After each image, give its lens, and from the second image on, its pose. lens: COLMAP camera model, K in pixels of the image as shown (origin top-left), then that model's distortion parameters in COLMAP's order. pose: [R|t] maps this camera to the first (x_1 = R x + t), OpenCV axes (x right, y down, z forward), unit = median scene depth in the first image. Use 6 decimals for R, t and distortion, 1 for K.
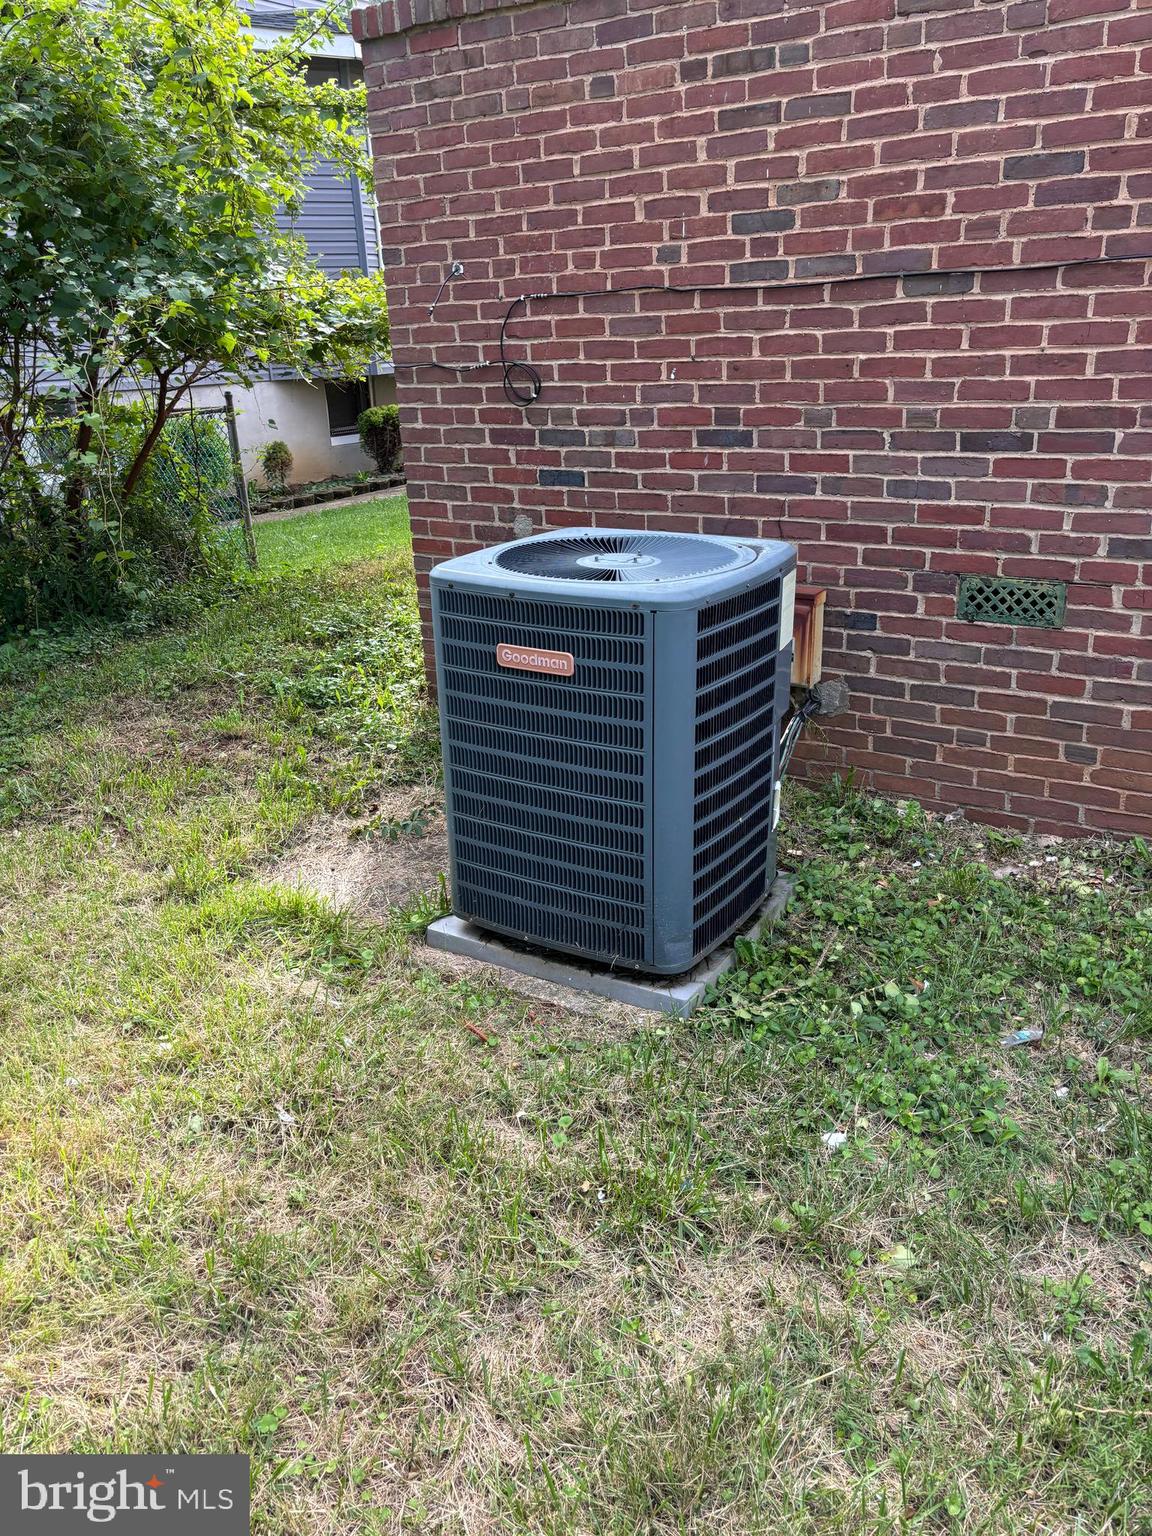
lens RADIAL K [[1157.1, 0, 575.1], [0, 1157.1, 774.7], [0, 0, 1]] dist [0.009144, -0.005200]
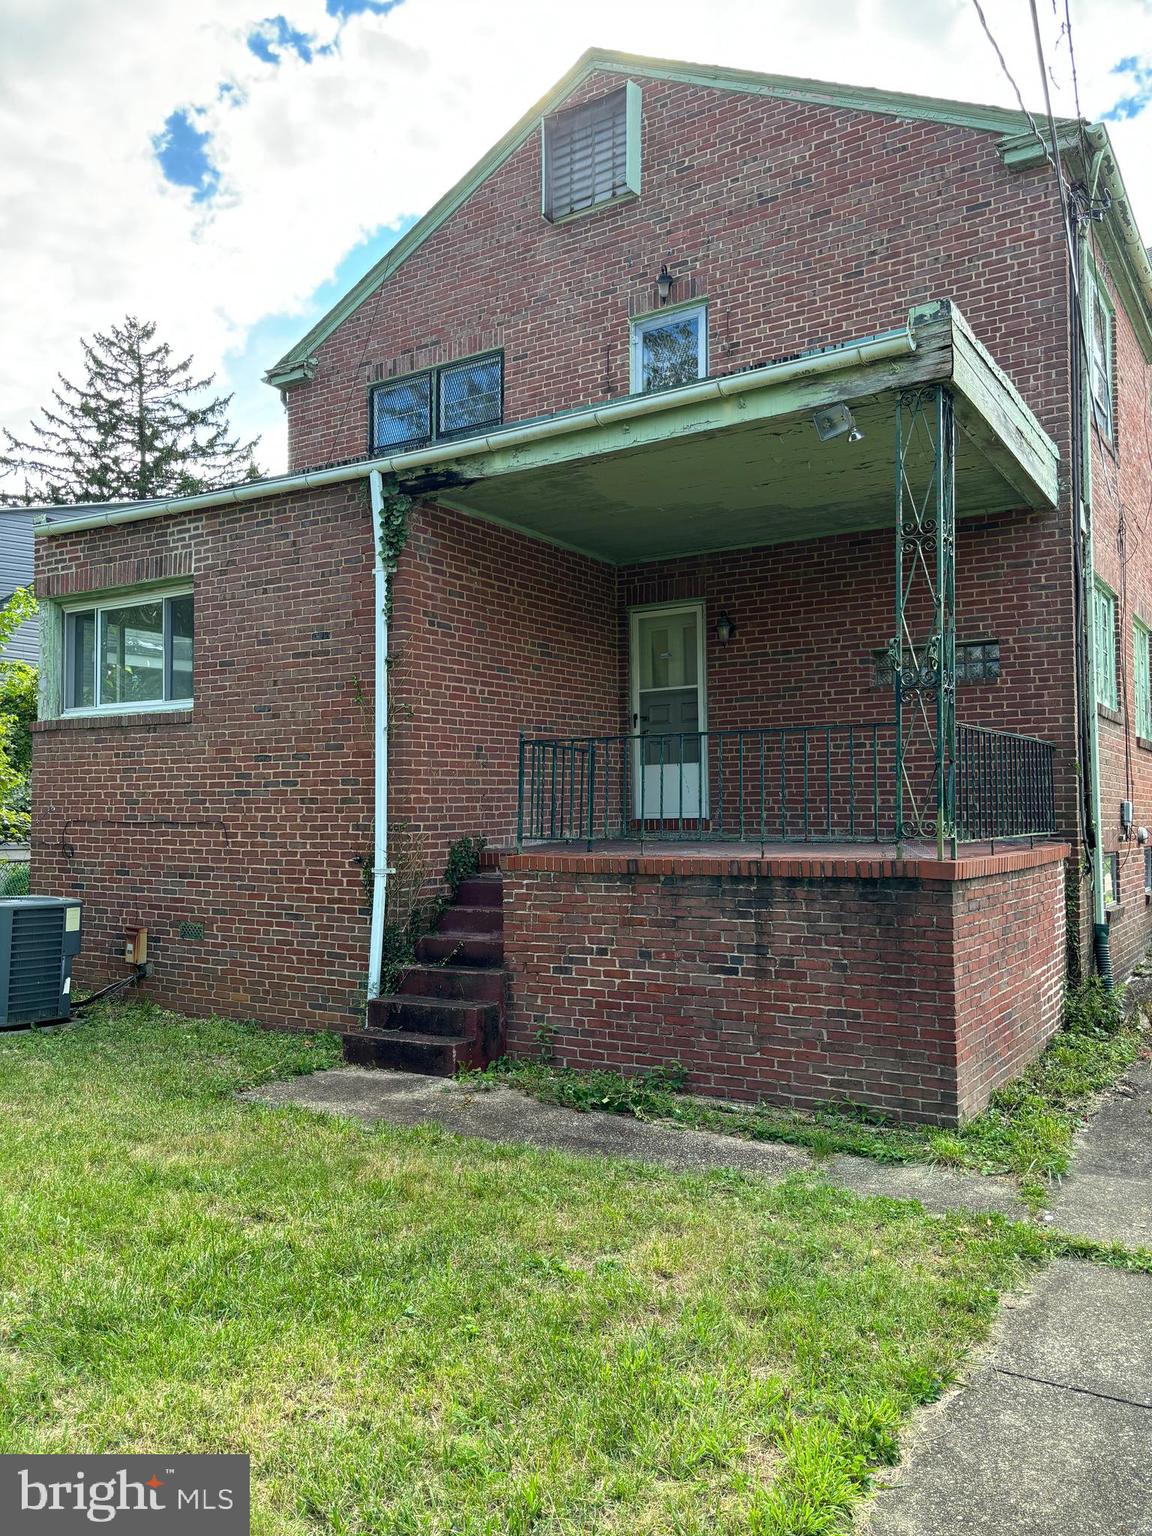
lens RADIAL K [[1157.1, 0, 575.1], [0, 1157.1, 774.7], [0, 0, 1]] dist [0.009144, -0.005200]
pose [[0.998756, 0.049806, -0.002290, 1.241072], [-0.046611, 0.916412, -0.397514, 0.557702], [-0.017700, 0.397126, 0.917593, -1.688656]]
